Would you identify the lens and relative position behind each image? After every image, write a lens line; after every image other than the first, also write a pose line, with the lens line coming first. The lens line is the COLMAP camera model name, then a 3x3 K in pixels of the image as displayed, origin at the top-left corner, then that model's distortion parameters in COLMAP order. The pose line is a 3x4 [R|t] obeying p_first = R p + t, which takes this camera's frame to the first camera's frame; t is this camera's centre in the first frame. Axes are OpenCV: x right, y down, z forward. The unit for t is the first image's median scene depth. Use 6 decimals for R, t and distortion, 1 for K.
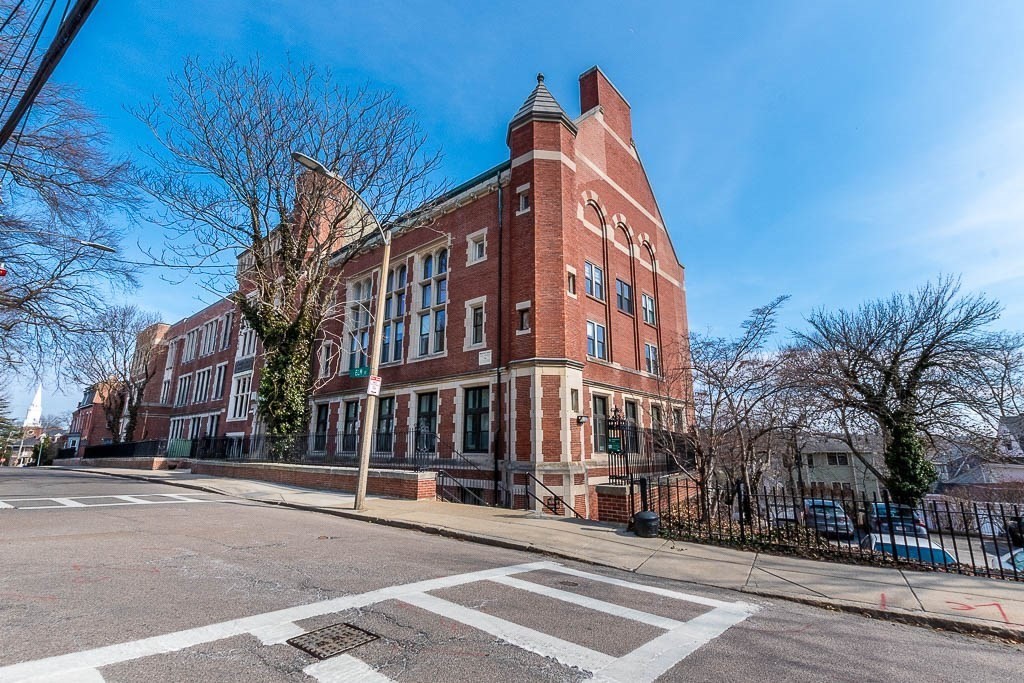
lens RADIAL K [[447.5, 0, 506.9], [0, 447.5, 344.8], [0, 0, 1]] dist [-0.000713, -0.000185]
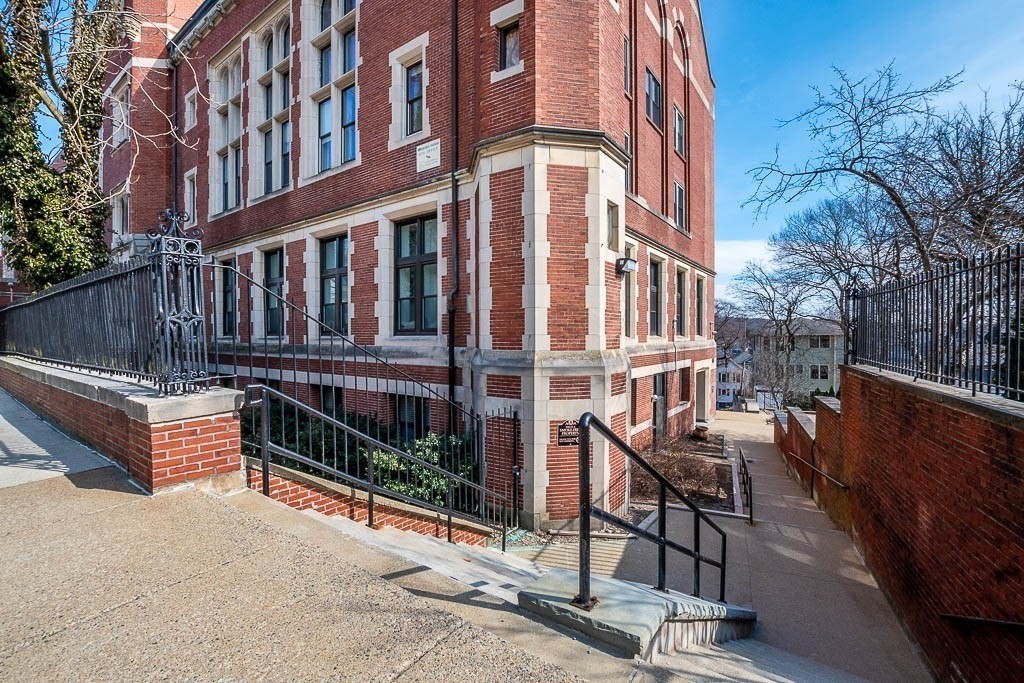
lens RADIAL K [[447.5, 0, 506.9], [0, 447.5, 344.8], [0, 0, 1]] dist [-0.000713, -0.000185]
pose [[0.996644, -0.007983, 0.081470, -0.001949], [-0.012480, 0.968782, 0.247598, 0.115556], [-0.080903, -0.247784, 0.965431, 0.456735]]
